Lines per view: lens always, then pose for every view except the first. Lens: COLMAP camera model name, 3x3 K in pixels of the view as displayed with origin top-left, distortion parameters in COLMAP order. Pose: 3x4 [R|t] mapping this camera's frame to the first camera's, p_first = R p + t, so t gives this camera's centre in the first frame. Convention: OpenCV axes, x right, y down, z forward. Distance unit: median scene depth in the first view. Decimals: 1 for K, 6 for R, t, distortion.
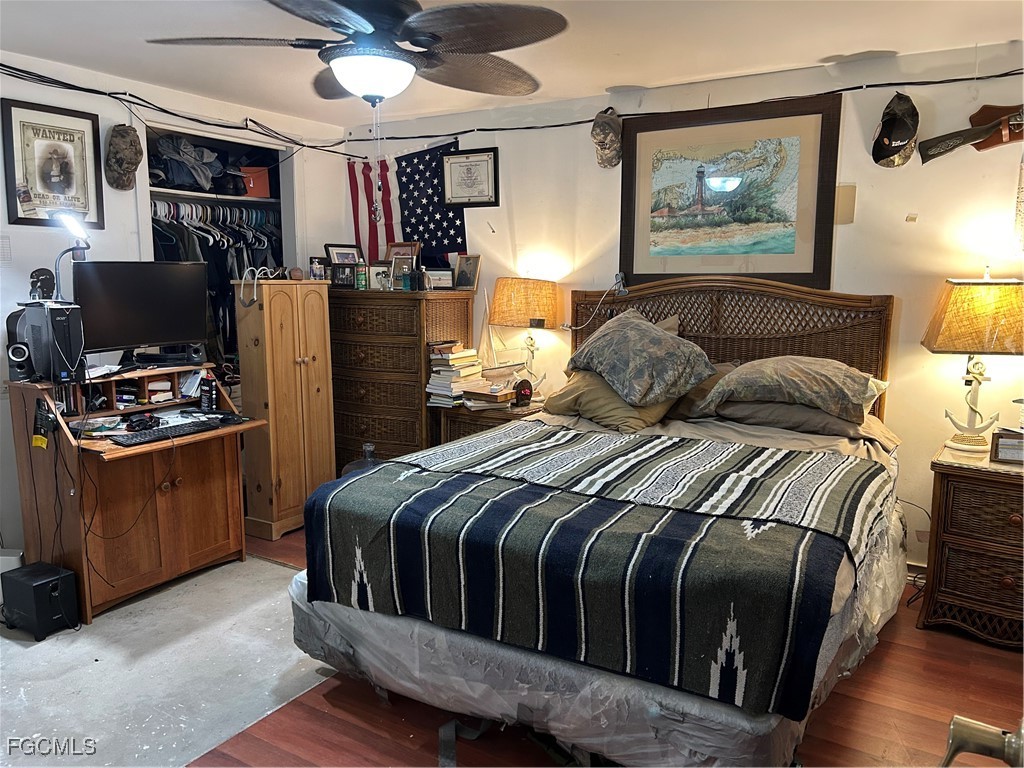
lens RADIAL K [[767.1, 0, 516.1], [0, 767.1, 383.6], [0, 0, 1]] dist [0.058099, -0.064128]
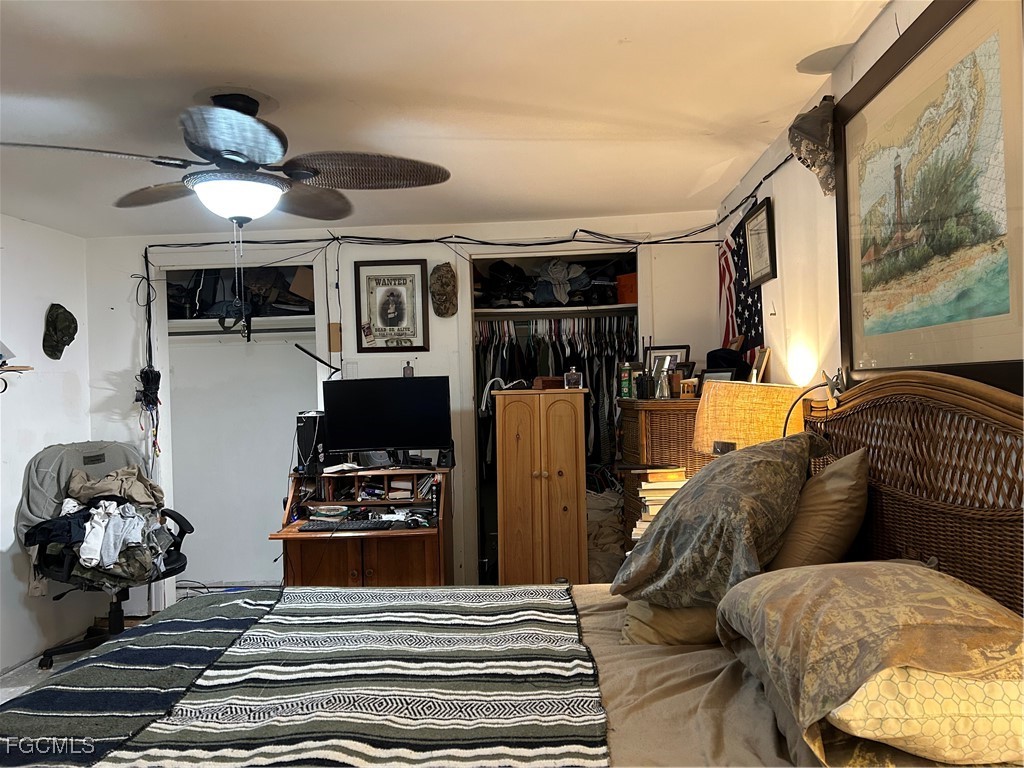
lens RADIAL K [[767.1, 0, 514.7], [0, 767.1, 385.2], [0, 0, 1]] dist [0.058099, -0.064128]
pose [[0.455581, -0.016695, -0.890038, 0.604892], [-0.096281, 0.993035, -0.067910, -0.079681], [0.884972, 0.116632, 0.450800, 0.602190]]
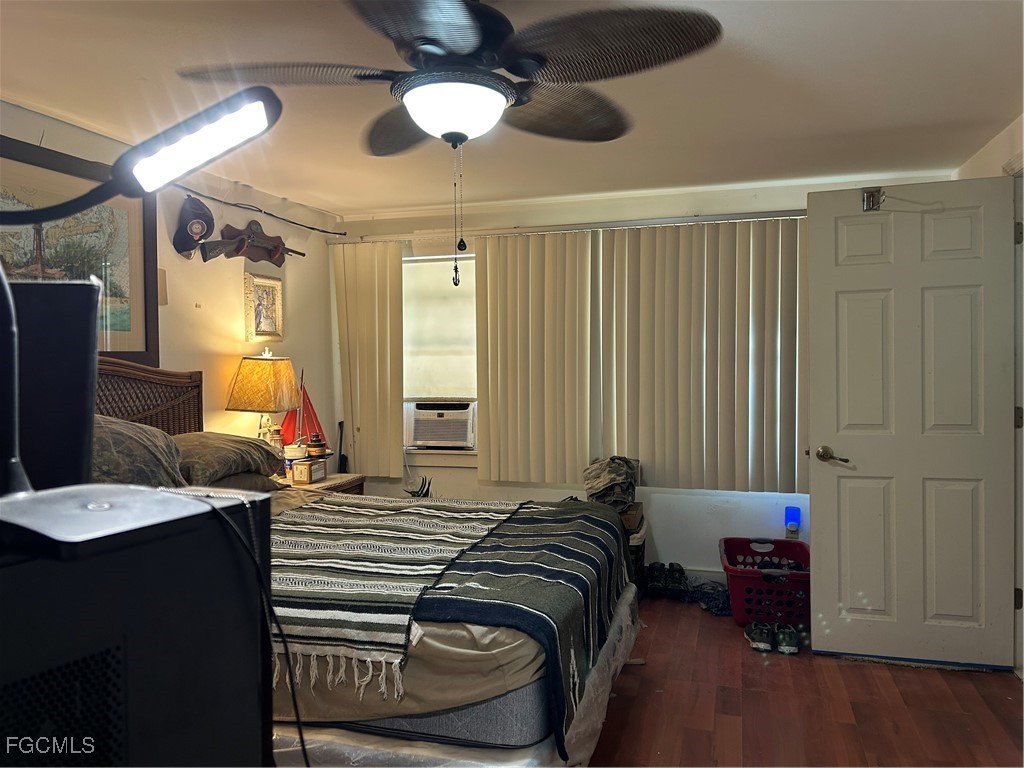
lens RADIAL K [[767.1, 0, 512.1], [0, 767.1, 382.0], [0, 0, 1]] dist [0.058099, -0.064128]
pose [[-0.244127, -0.033483, 0.969165, -0.689180], [0.143412, 0.987168, 0.070230, -0.106839], [-0.959080, 0.156135, -0.236192, 0.792317]]
